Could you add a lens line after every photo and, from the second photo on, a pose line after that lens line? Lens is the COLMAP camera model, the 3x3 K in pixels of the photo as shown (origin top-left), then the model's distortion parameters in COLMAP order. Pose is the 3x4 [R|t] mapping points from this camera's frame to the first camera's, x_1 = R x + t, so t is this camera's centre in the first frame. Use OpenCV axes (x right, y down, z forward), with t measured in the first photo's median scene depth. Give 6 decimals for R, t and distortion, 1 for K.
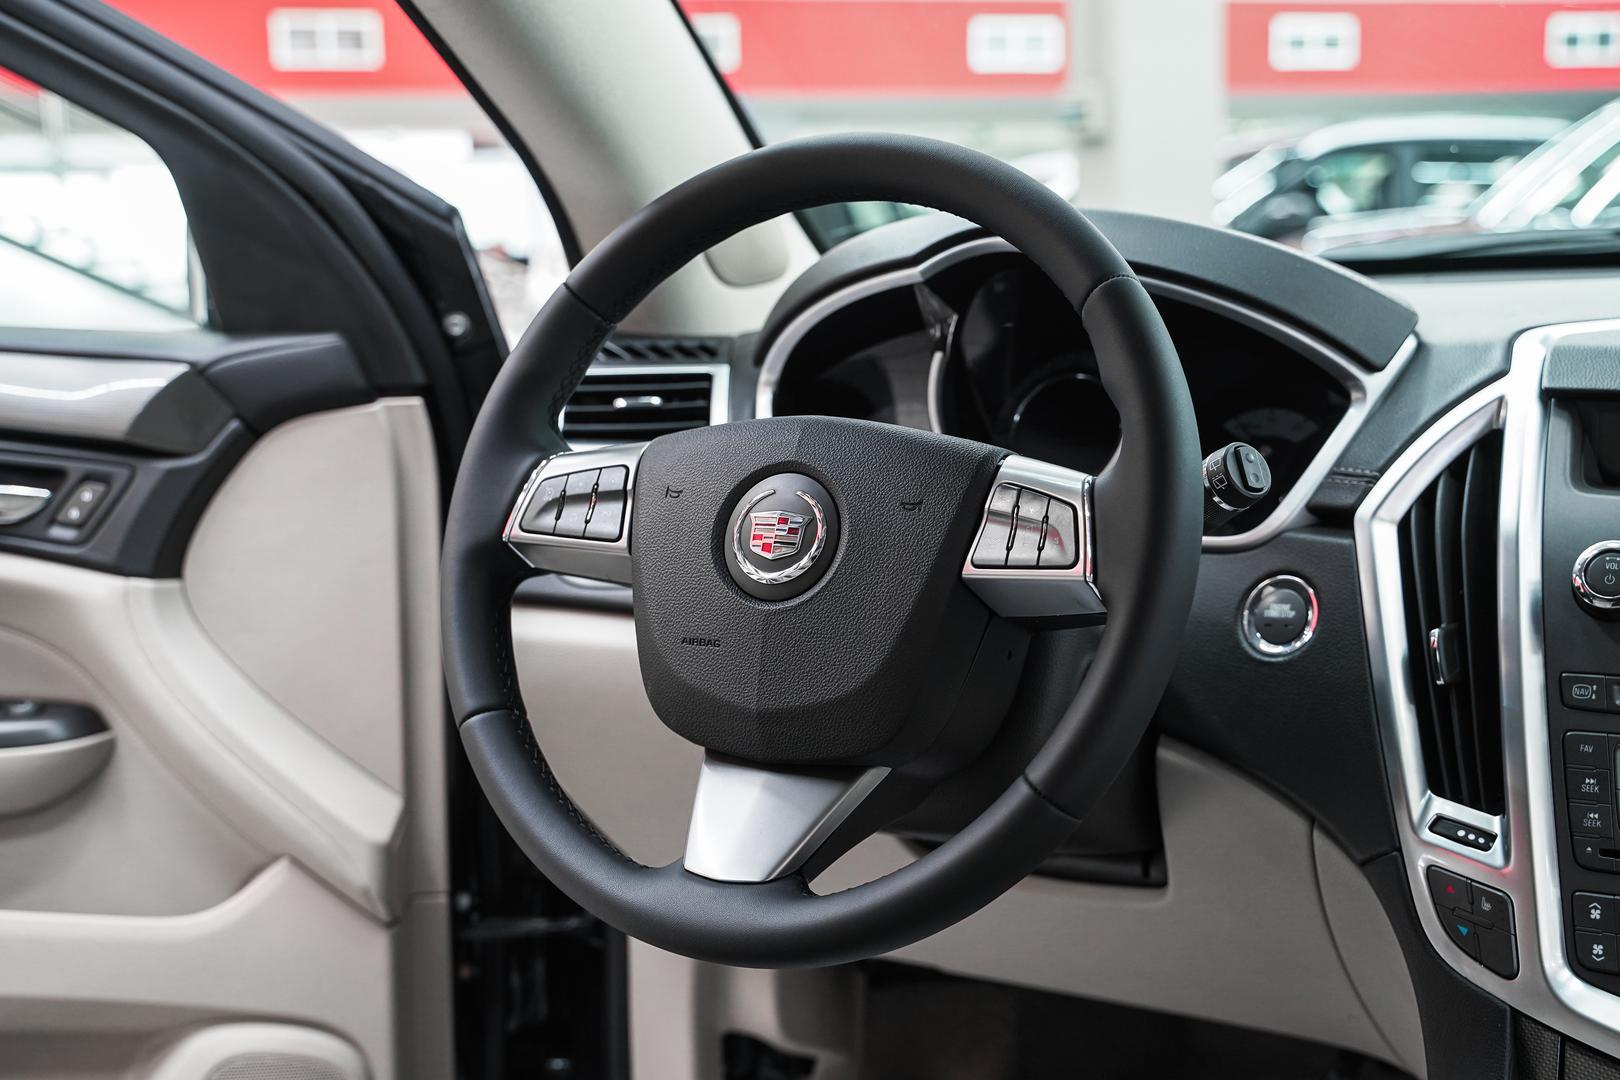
lens RADIAL K [[2061.2, 0, 810.0], [0, 2061.2, 540.0], [0, 0, 1]] dist [0.034437, 0.005652]
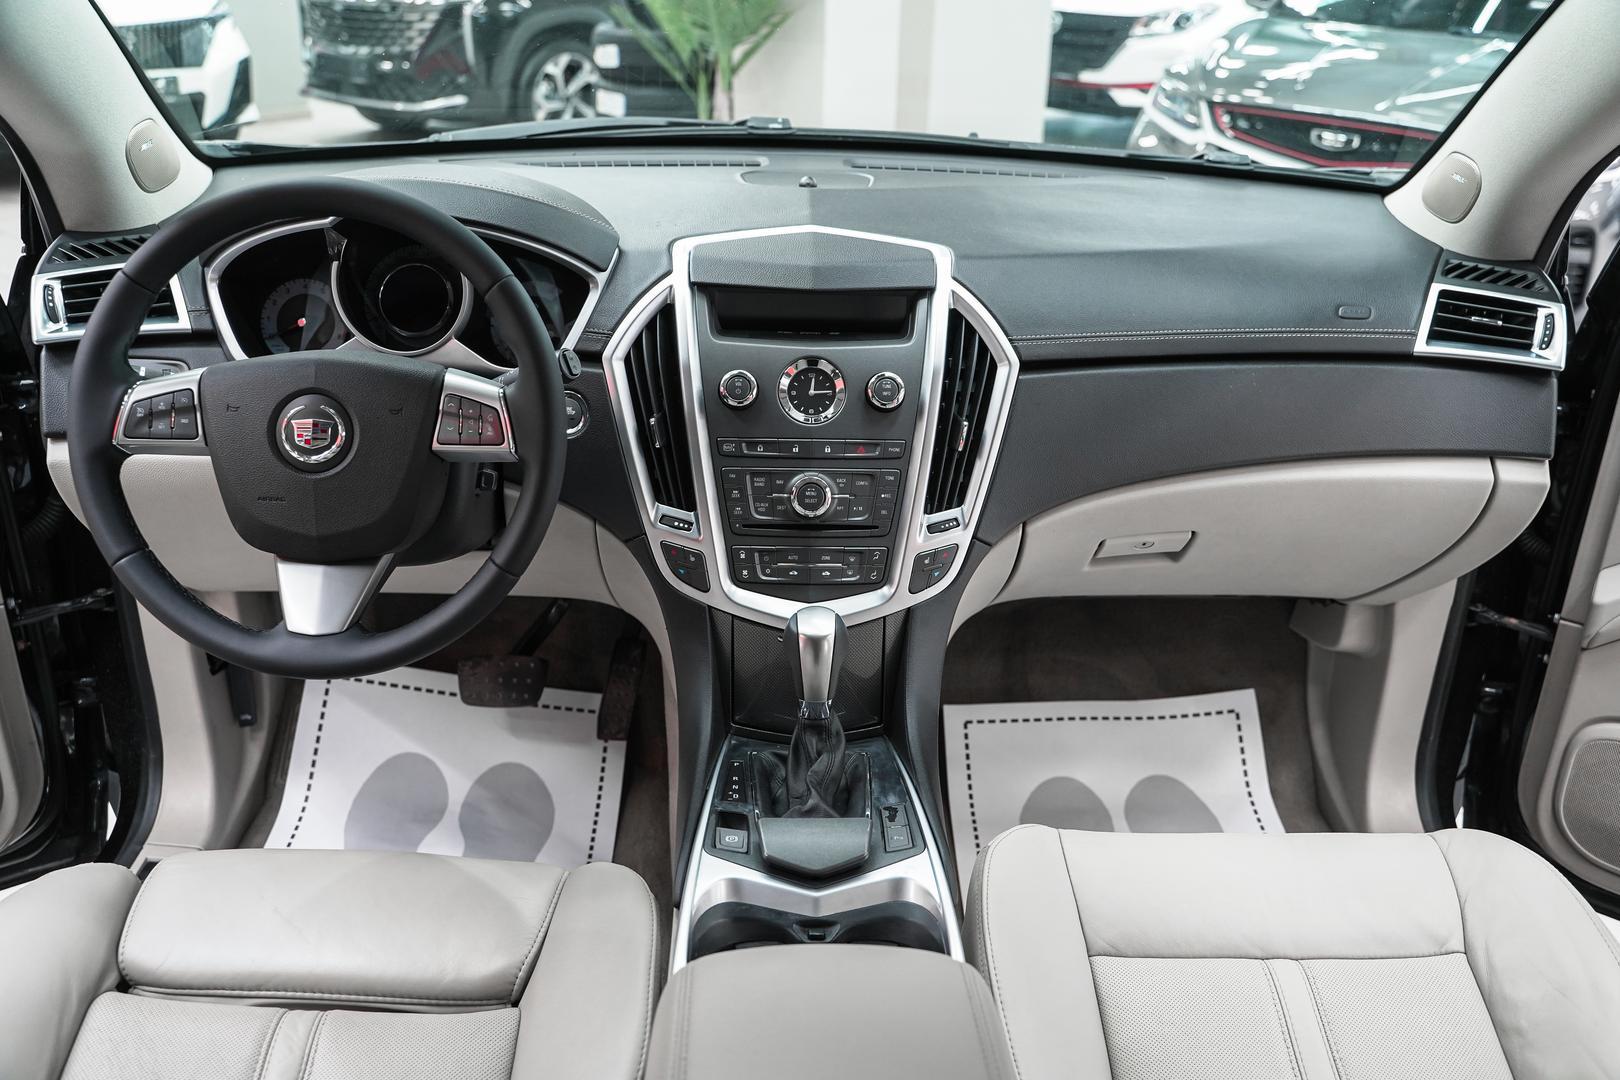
lens RADIAL K [[1323.7, 0, 816.5], [0, 1323.7, 540.1], [0, 0, 1]] dist [-0.125081, 0.102470]
pose [[0.842360, -0.184987, 0.506171, -0.201626], [0.024307, 0.951327, 0.307223, -0.213156], [-0.538366, -0.246489, 0.805857, -0.093019]]
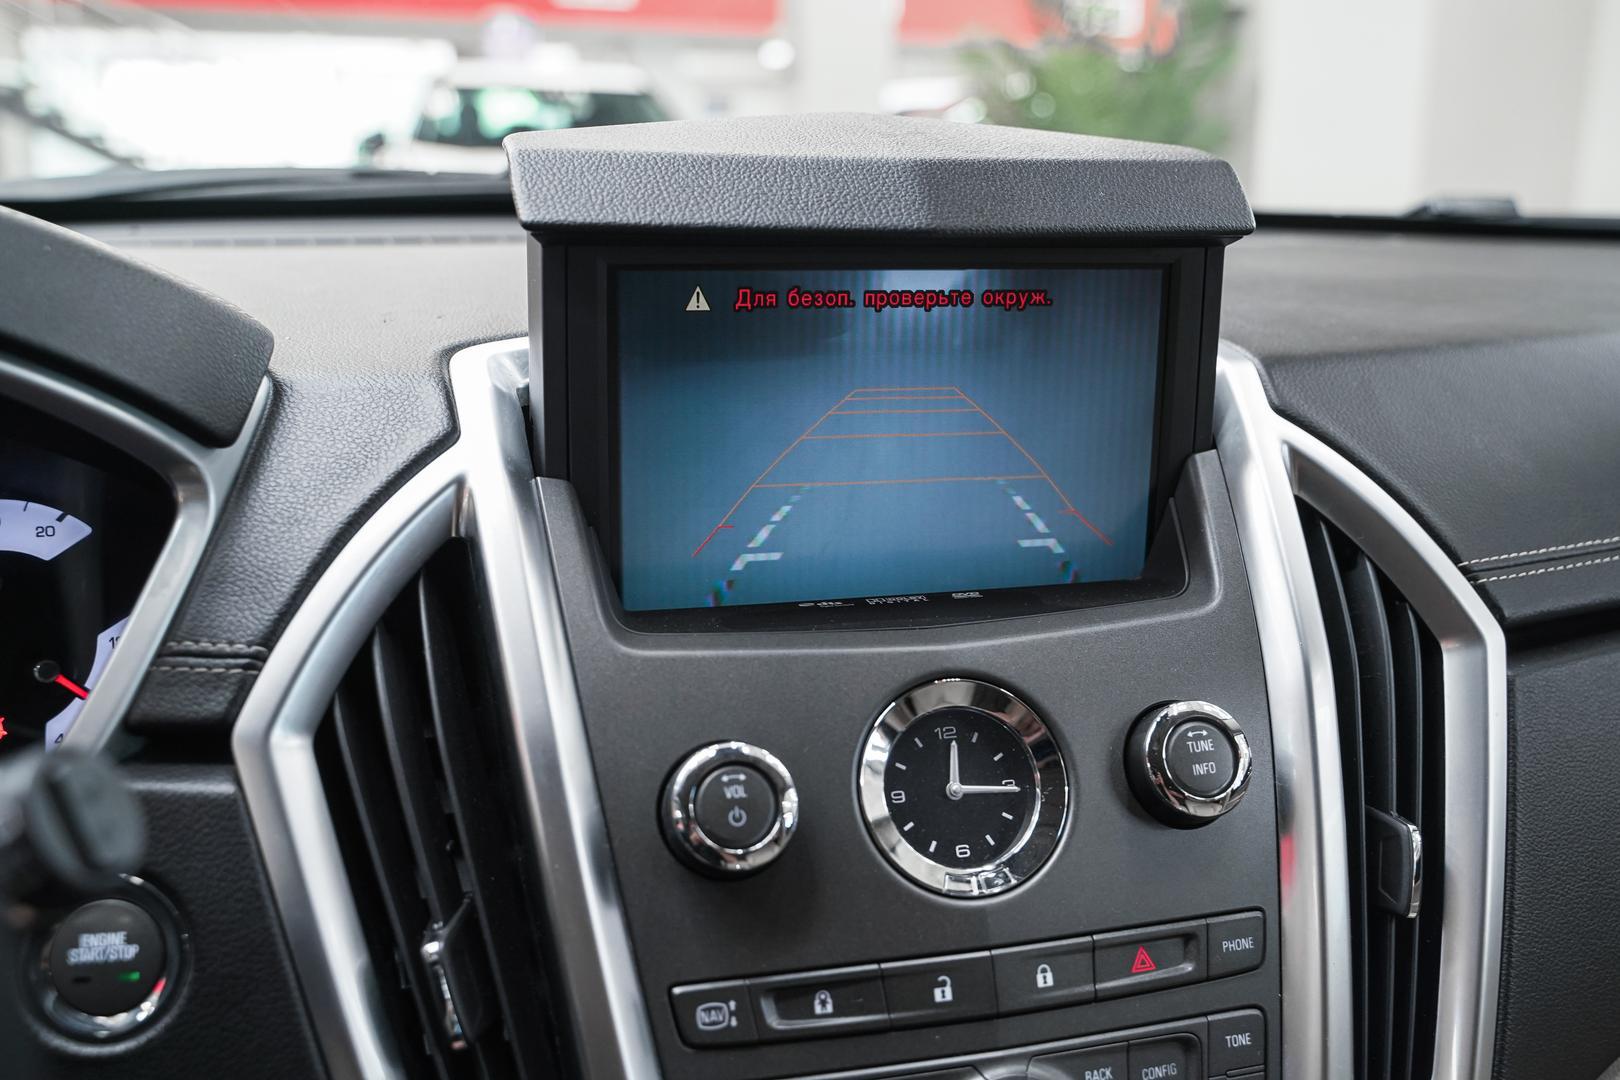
lens RADIAL K [[1499.6, 0, 810.7], [0, 1499.6, 534.8], [0, 0, 1]] dist [-0.019196, -0.001464]
pose [[0.701786, -0.134176, 0.699638, 0.109842], [0.070295, 0.990352, 0.119417, -0.096967], [-0.708911, -0.034624, 0.704447, 0.634345]]
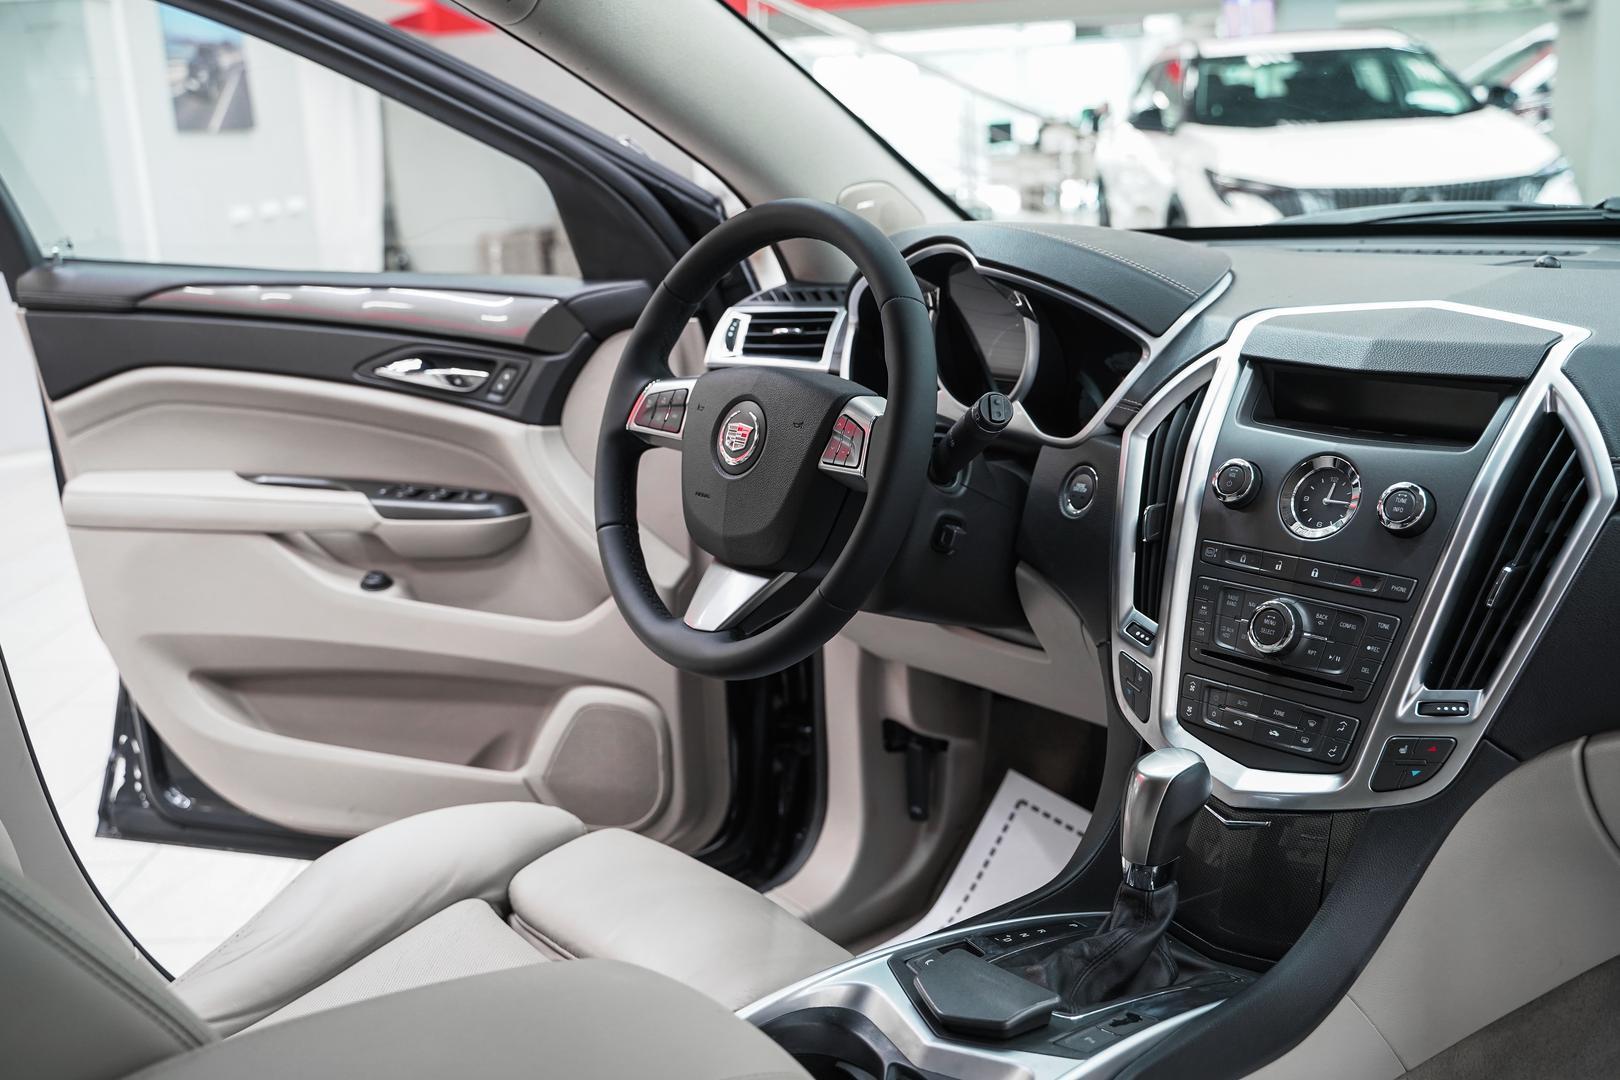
lens RADIAL K [[1631.1, 0, 802.7], [0, 1631.1, 519.7], [0, 0, 1]] dist [-0.035646, 0.017417]
pose [[0.941627, 0.053951, -0.332308, 0.450896], [-0.016276, 0.993217, 0.115132, -0.084022], [0.336265, -0.103003, 0.936118, -0.259767]]
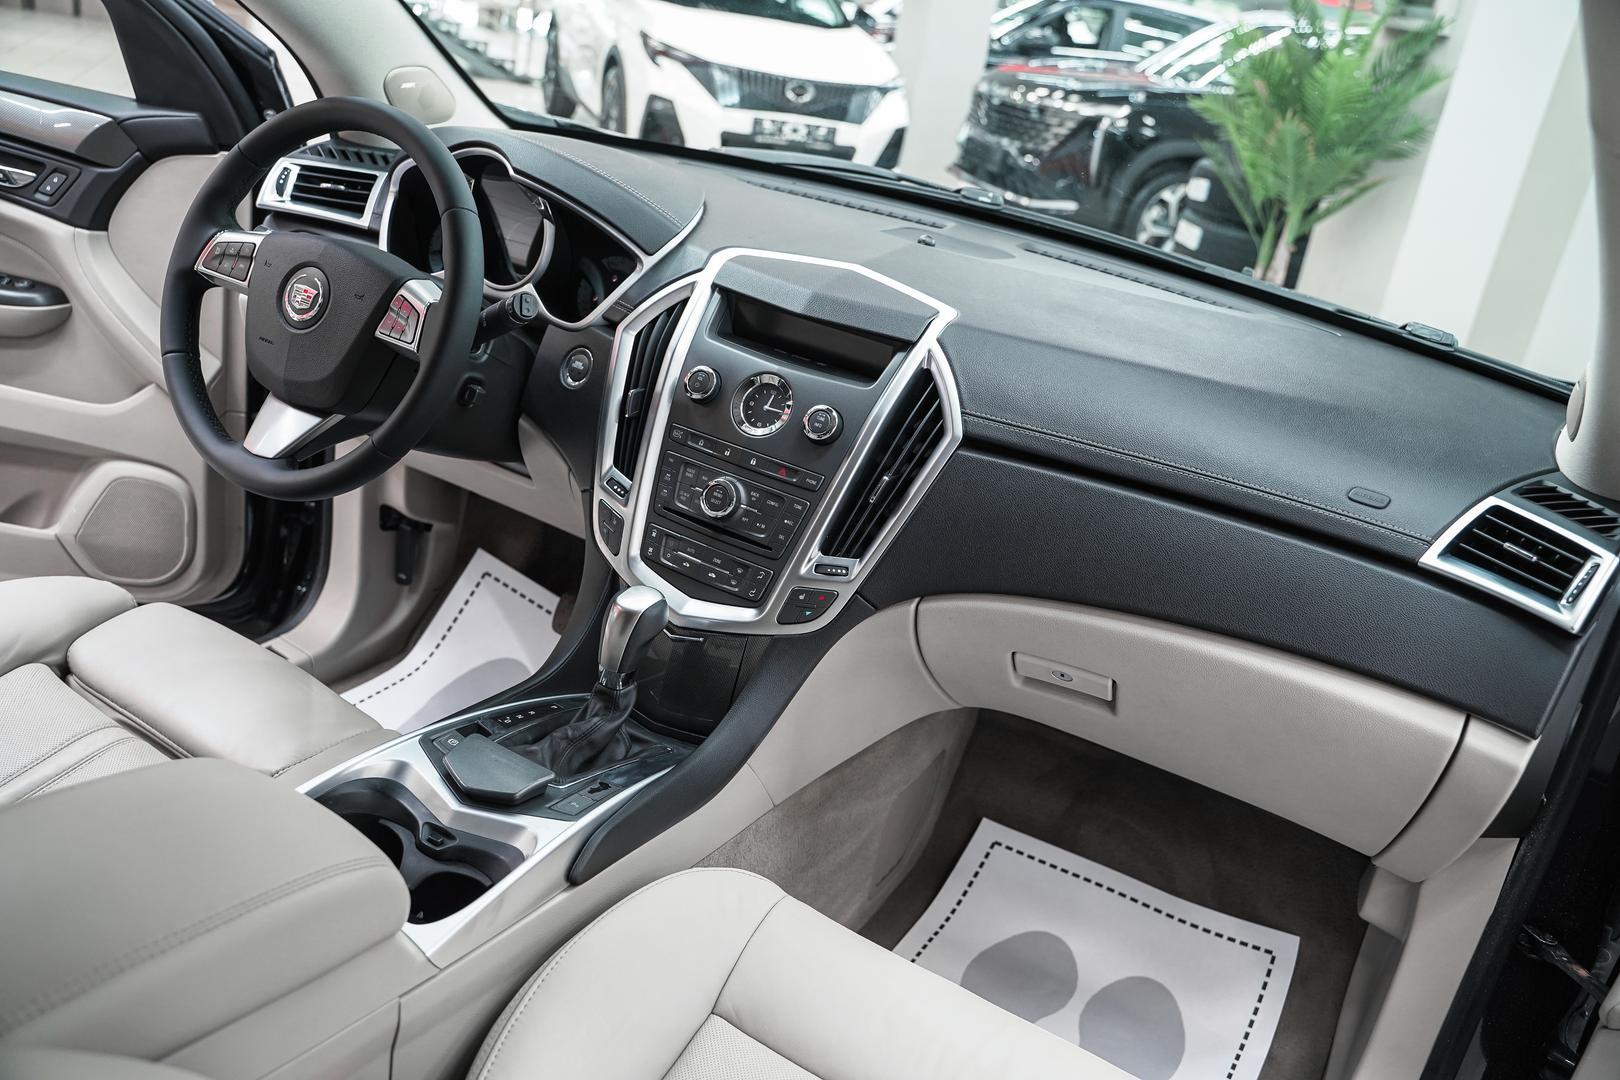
lens RADIAL K [[1300.2, 0, 810.0], [0, 1300.2, 540.0], [0, 0, 1]] dist [-0.121121, 0.091674]
pose [[0.981815, 0.165538, 0.092936, 0.366768], [-0.184379, 0.948075, 0.259148, -0.177924], [-0.045212, -0.271571, 0.961356, -0.293197]]
